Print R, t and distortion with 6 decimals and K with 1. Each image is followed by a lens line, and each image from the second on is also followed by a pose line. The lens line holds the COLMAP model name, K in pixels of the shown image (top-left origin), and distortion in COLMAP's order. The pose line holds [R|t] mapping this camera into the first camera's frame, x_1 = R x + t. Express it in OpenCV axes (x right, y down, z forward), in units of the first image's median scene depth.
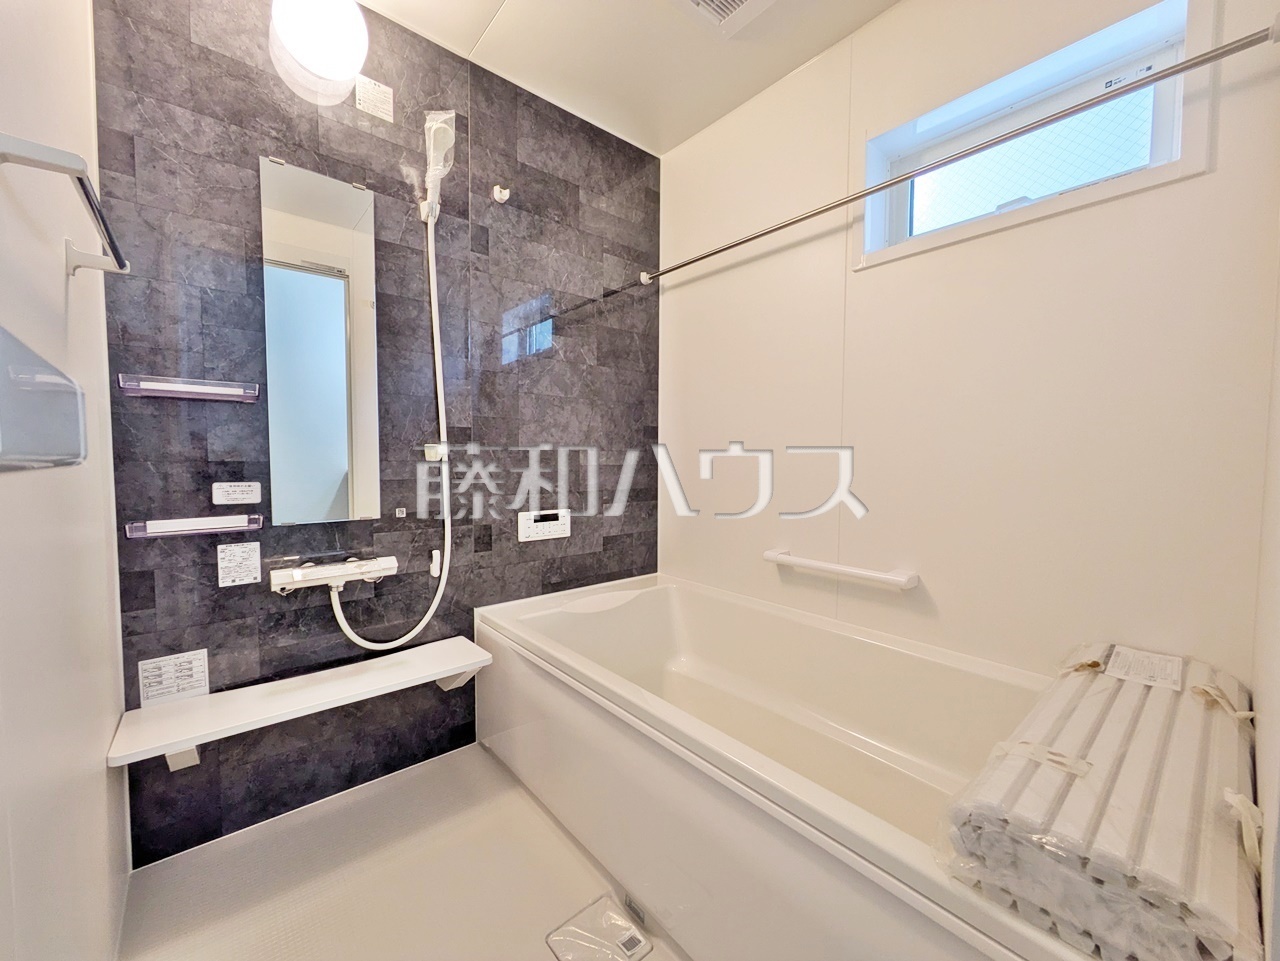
lens RADIAL K [[507.5, 0, 639.1], [0, 507.5, 479.5], [0, 0, 1]] dist [0.002562, 0.001340]
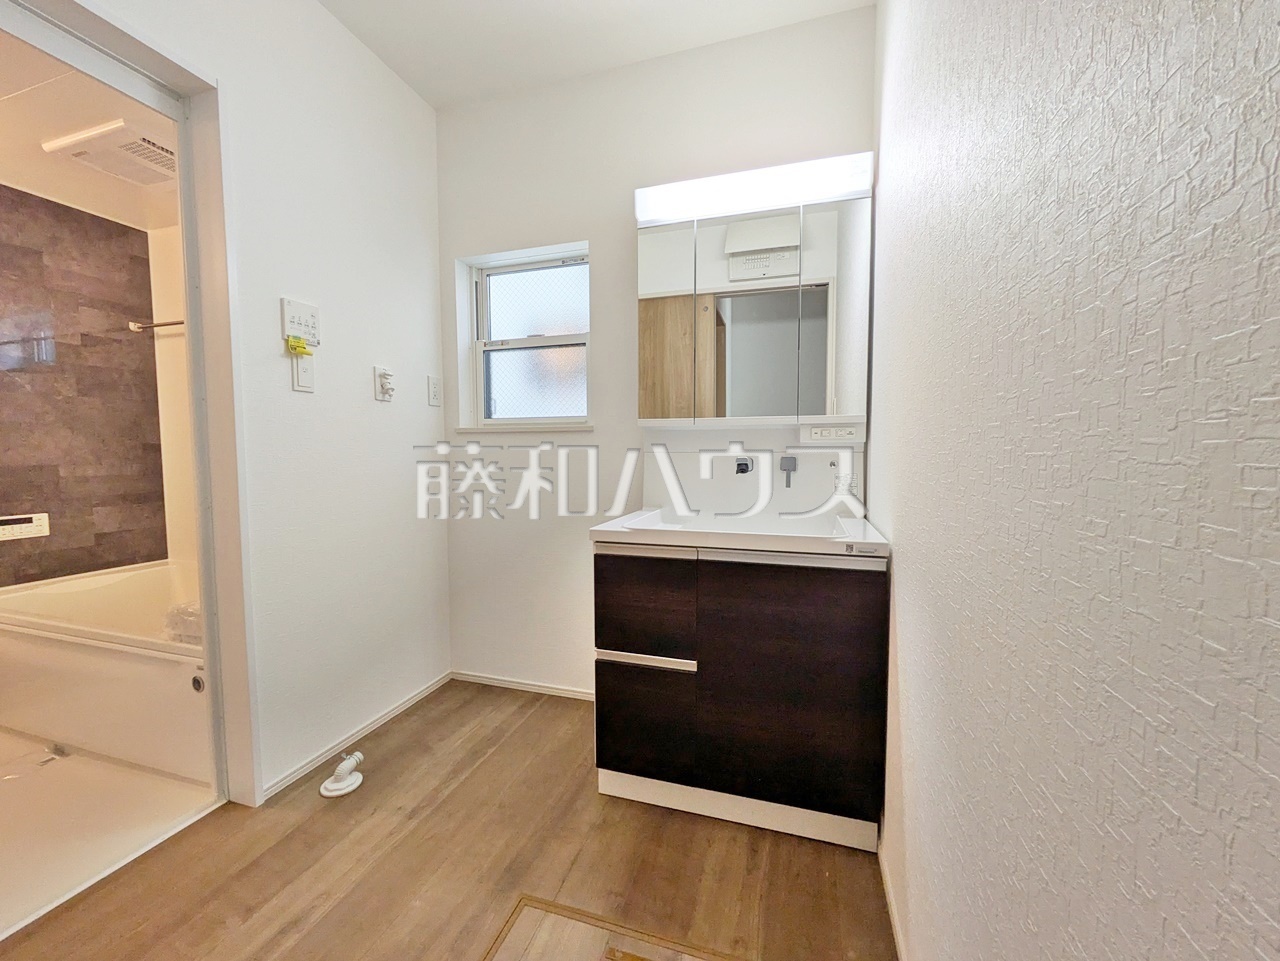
lens RADIAL K [[507.5, 0, 637.6], [0, 507.5, 479.6], [0, 0, 1]] dist [0.002562, 0.001340]
pose [[0.849020, -0.035594, 0.527161, 0.408707], [0.026832, 0.999346, 0.024261, -0.014253], [-0.527679, -0.006453, 0.849419, -0.770801]]
